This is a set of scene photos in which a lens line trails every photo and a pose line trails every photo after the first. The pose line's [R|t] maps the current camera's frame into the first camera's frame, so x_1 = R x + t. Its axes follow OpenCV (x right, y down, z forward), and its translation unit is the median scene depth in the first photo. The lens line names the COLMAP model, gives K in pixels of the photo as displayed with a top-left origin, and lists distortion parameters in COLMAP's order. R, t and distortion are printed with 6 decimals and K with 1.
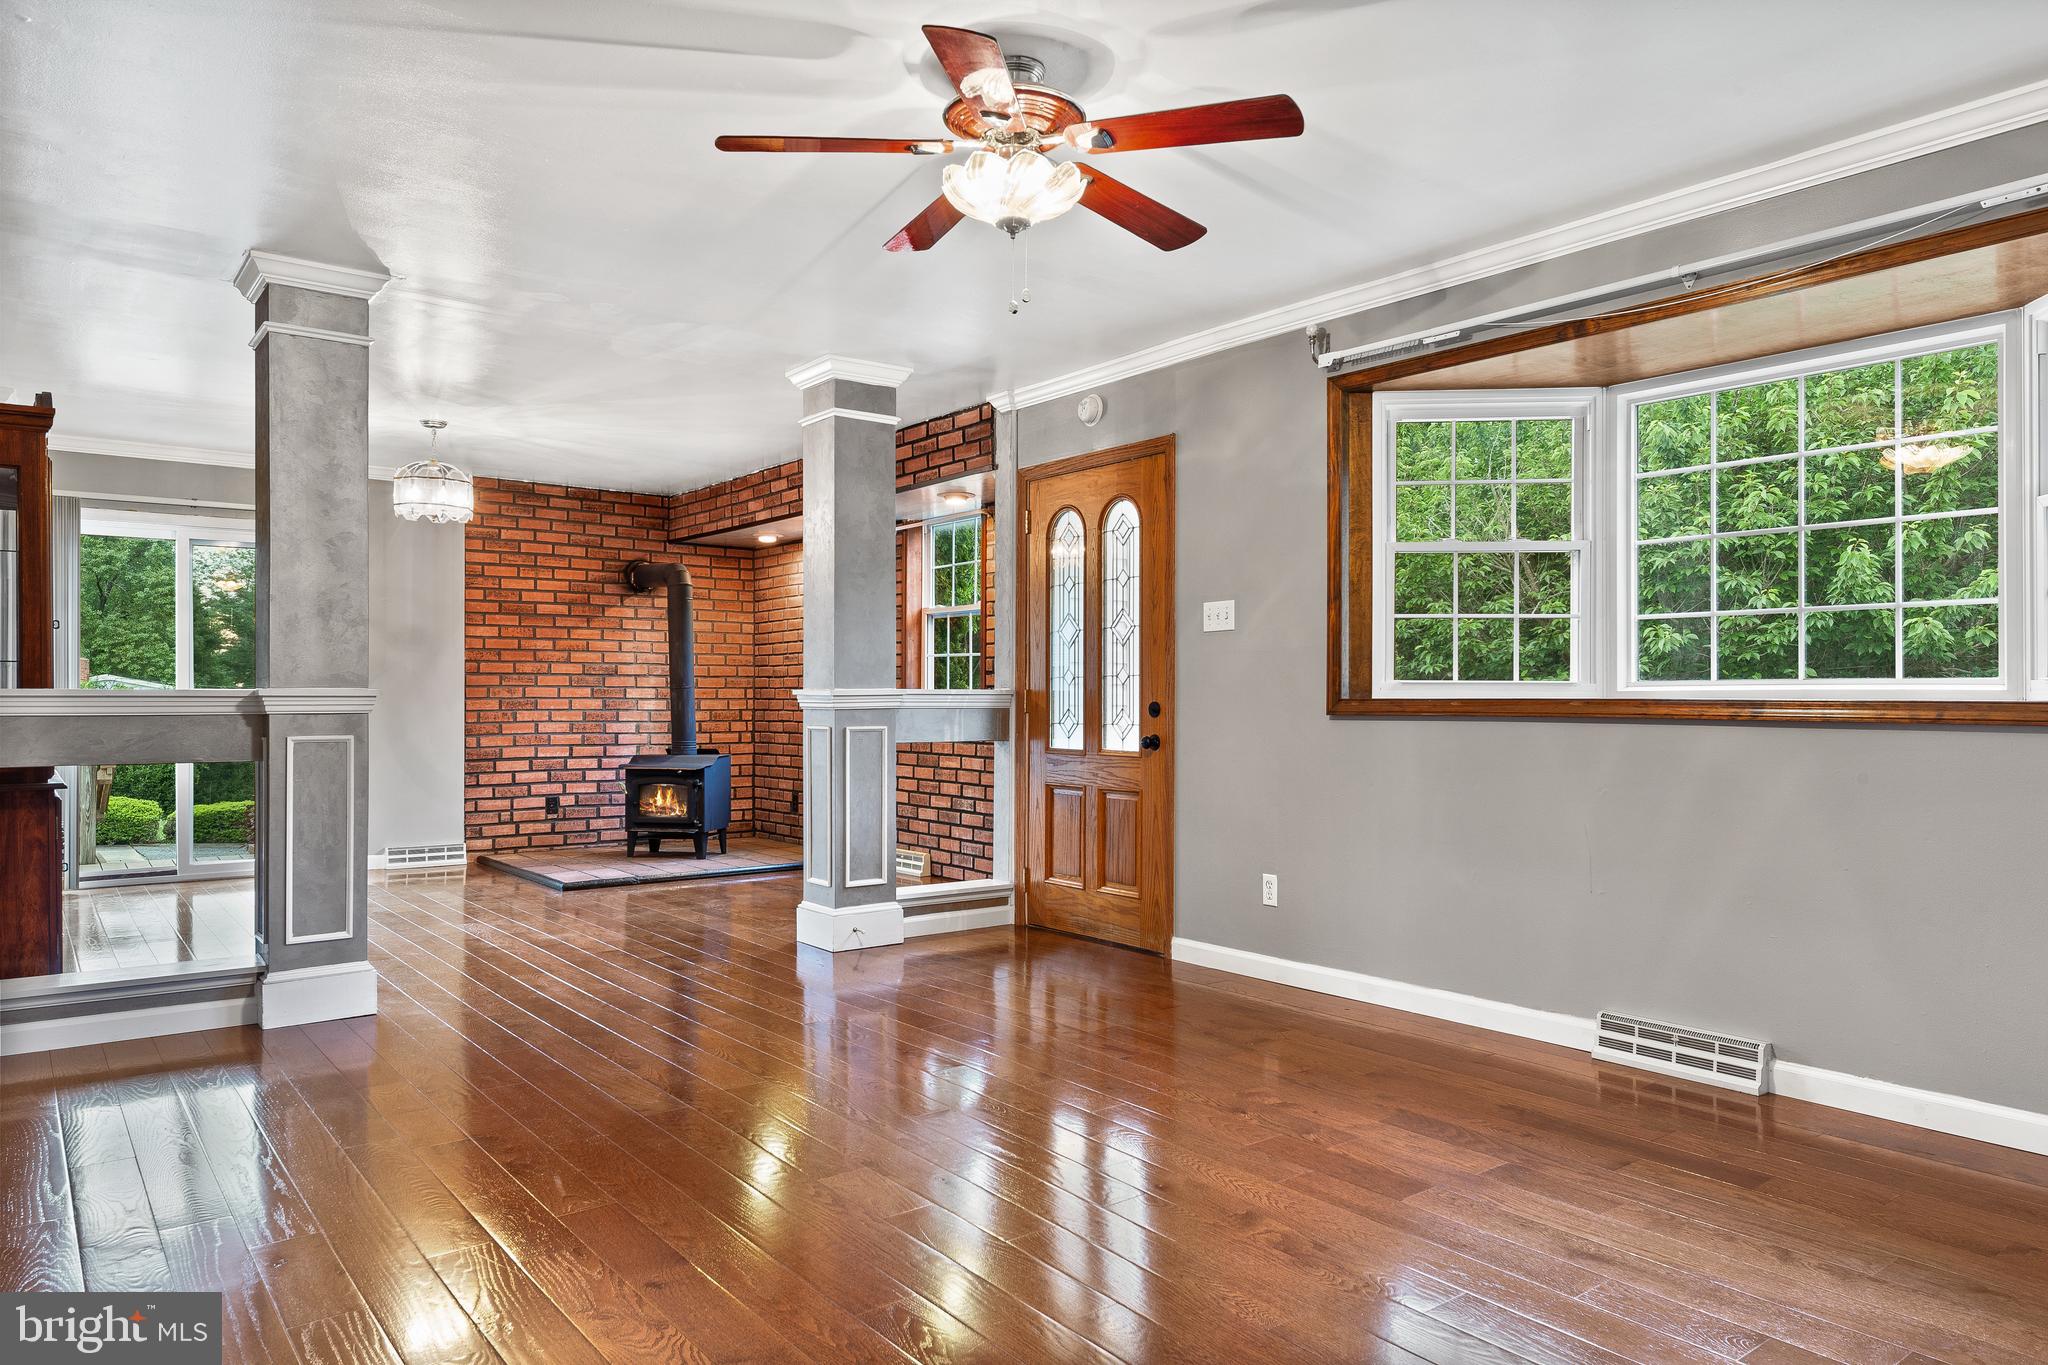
lens RADIAL K [[1337.7, 0, 1040.5], [0, 1337.7, 686.0], [0, 0, 1]] dist [0.013449, 0.002794]
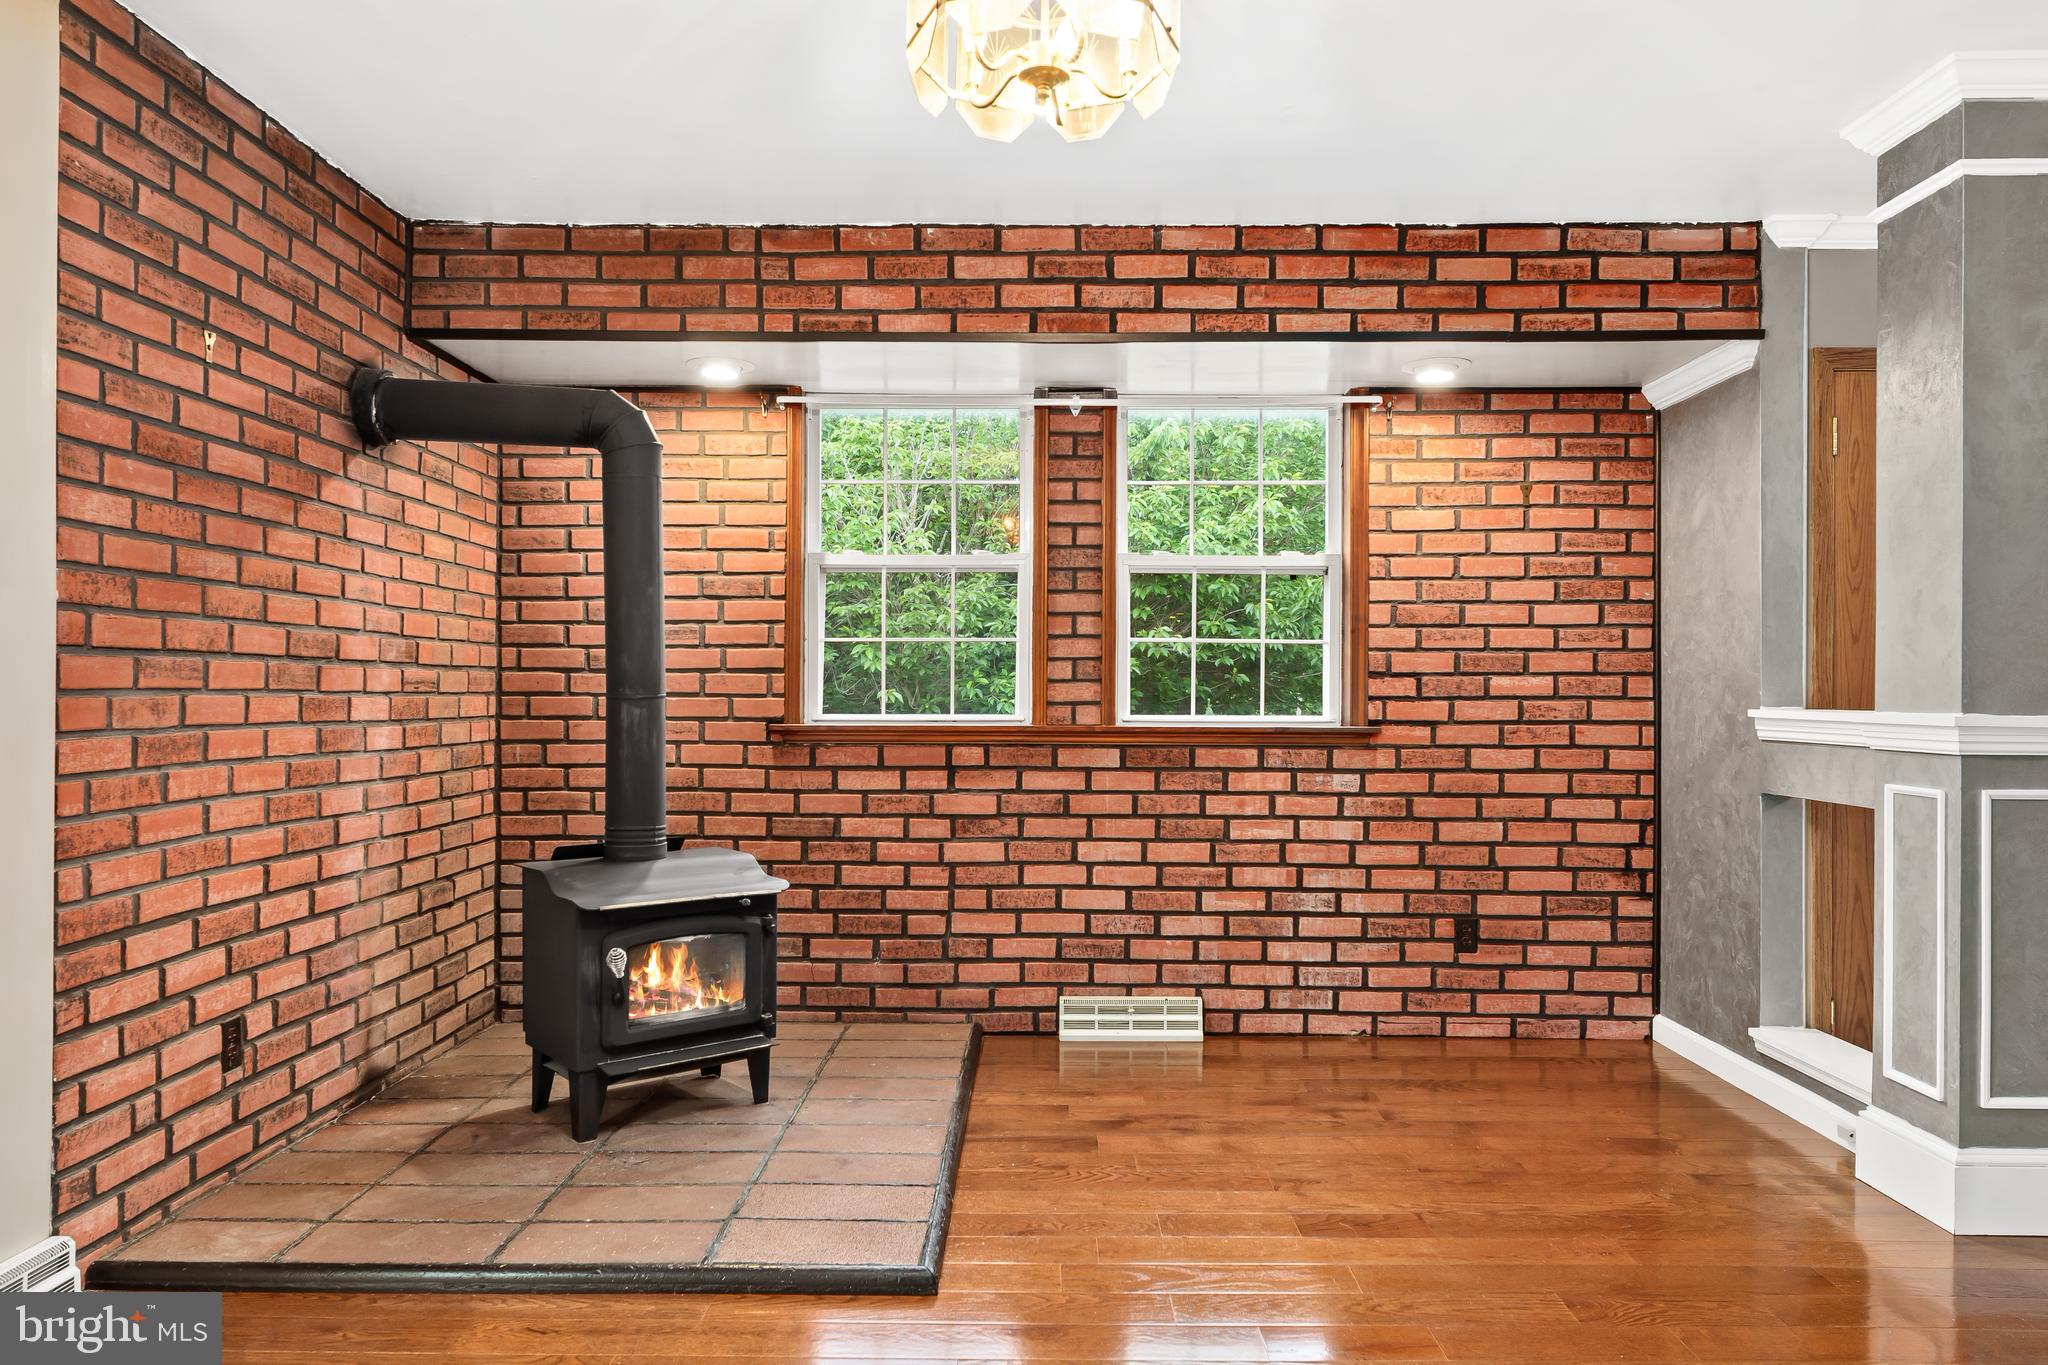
lens RADIAL K [[1337.7, 0, 1027.8], [0, 1337.7, 685.4], [0, 0, 1]] dist [0.013449, 0.002794]
pose [[0.625692, 0.006547, 0.780042, -0.515381], [-0.010870, 0.999941, 0.000326, -0.003510], [-0.779994, -0.008683, 0.625727, 0.645640]]
